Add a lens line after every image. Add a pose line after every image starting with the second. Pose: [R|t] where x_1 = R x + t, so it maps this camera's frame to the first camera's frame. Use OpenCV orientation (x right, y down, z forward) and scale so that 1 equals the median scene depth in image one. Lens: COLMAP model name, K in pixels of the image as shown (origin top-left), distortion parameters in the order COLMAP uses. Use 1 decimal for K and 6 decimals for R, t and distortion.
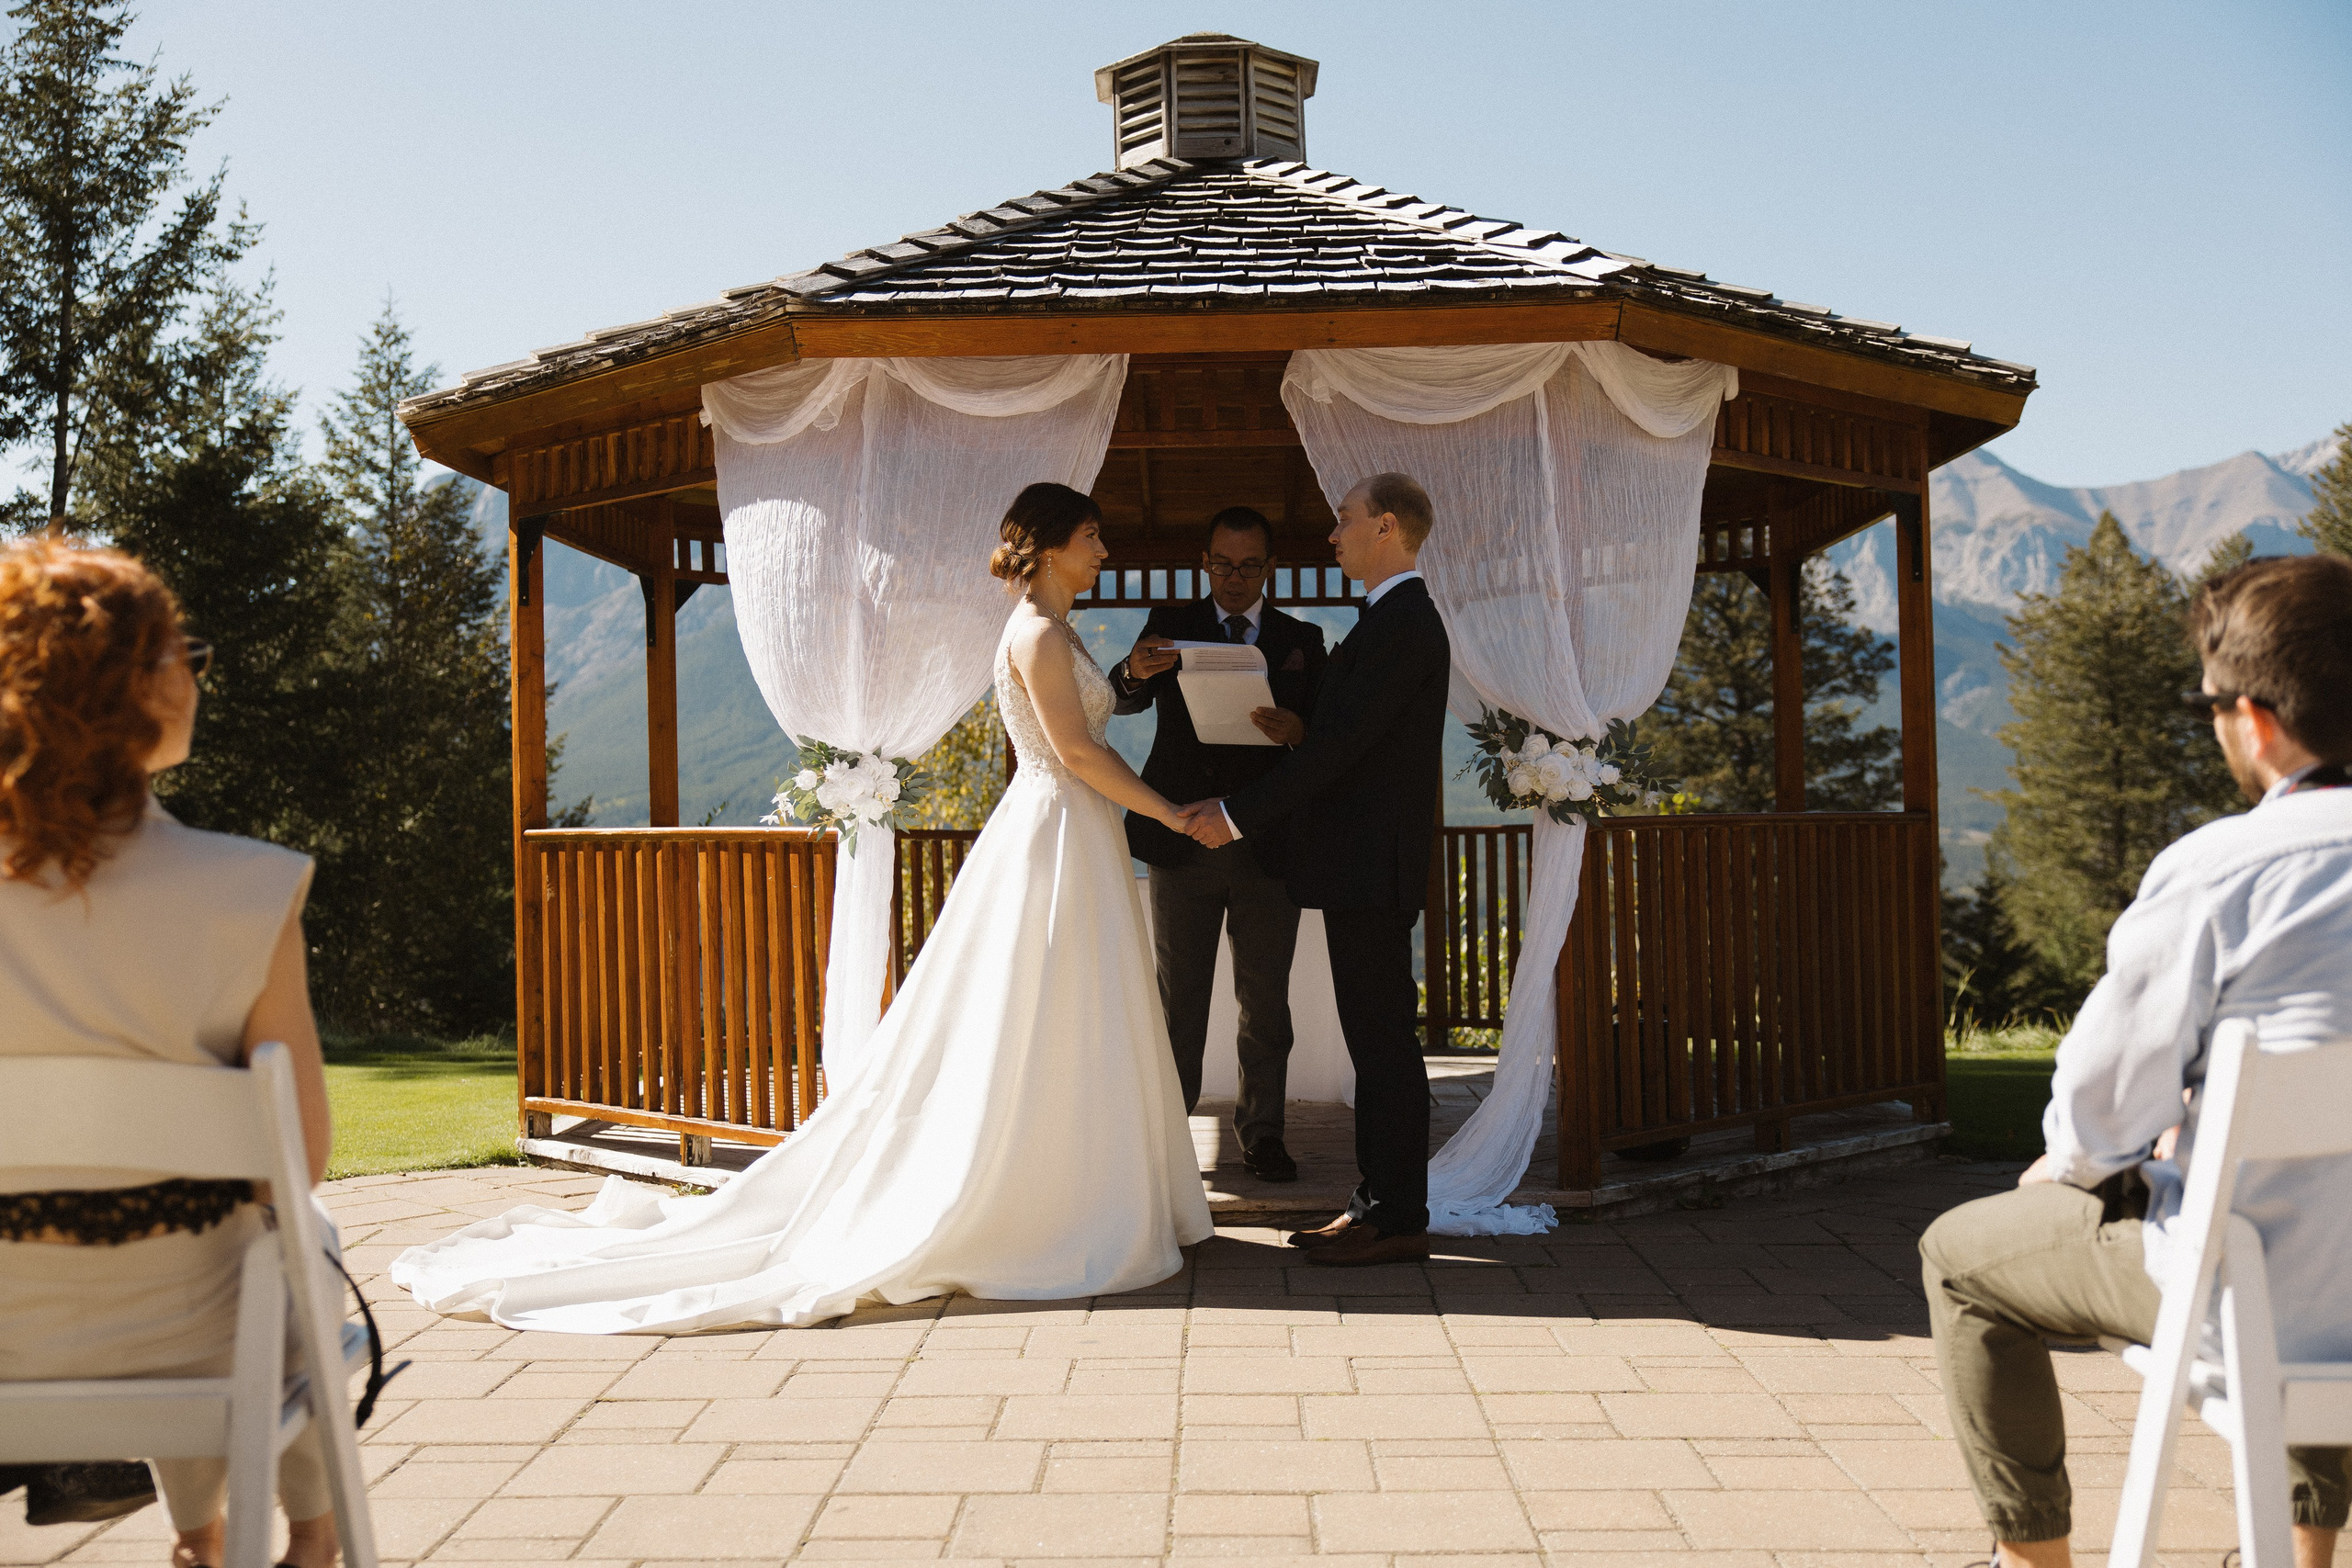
lens RADIAL K [[2375.7, 0, 1161.7], [0, 2375.7, 799.4], [0, 0, 1]] dist [-0.007449, 0.000000]
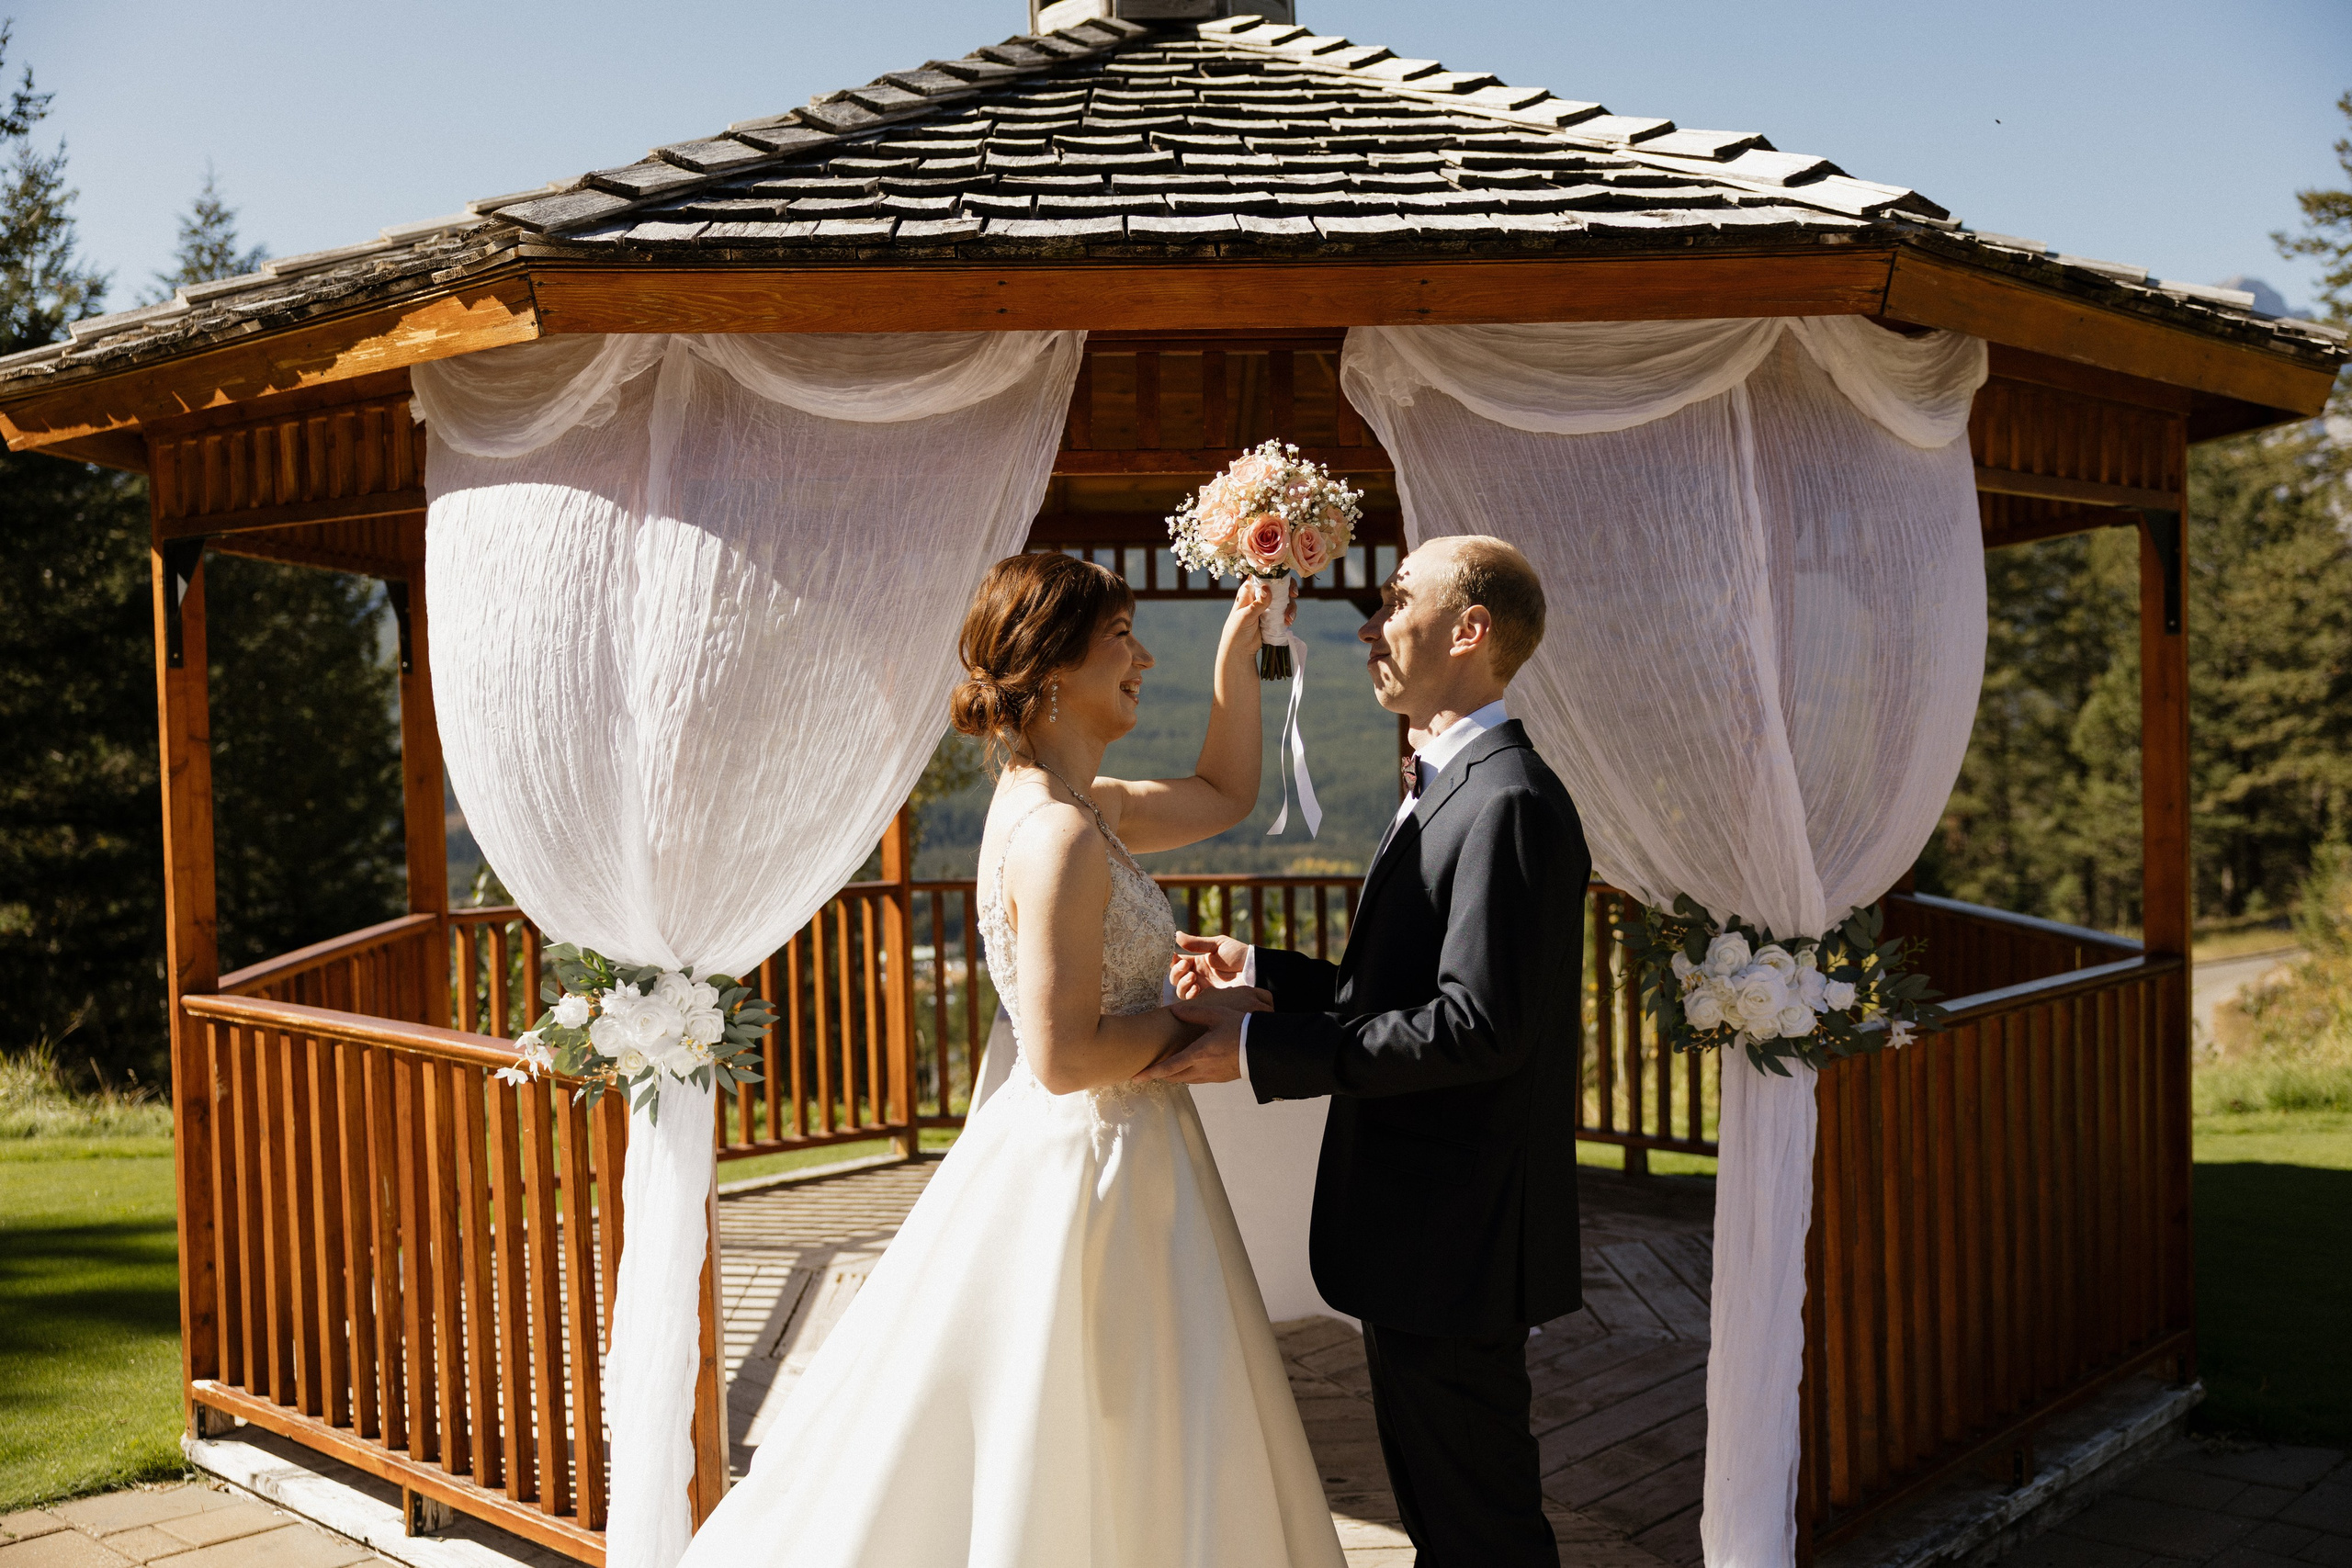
lens RADIAL K [[2297.2, 0, 1161.6], [0, 2297.2, 780.4], [0, 0, 1]] dist [-0.003858, 0.000000]
pose [[0.998119, -0.005462, 0.061060, -0.027329], [0.002539, 0.998852, 0.047835, -0.084173], [-0.061251, -0.047590, 0.996987, 0.339980]]
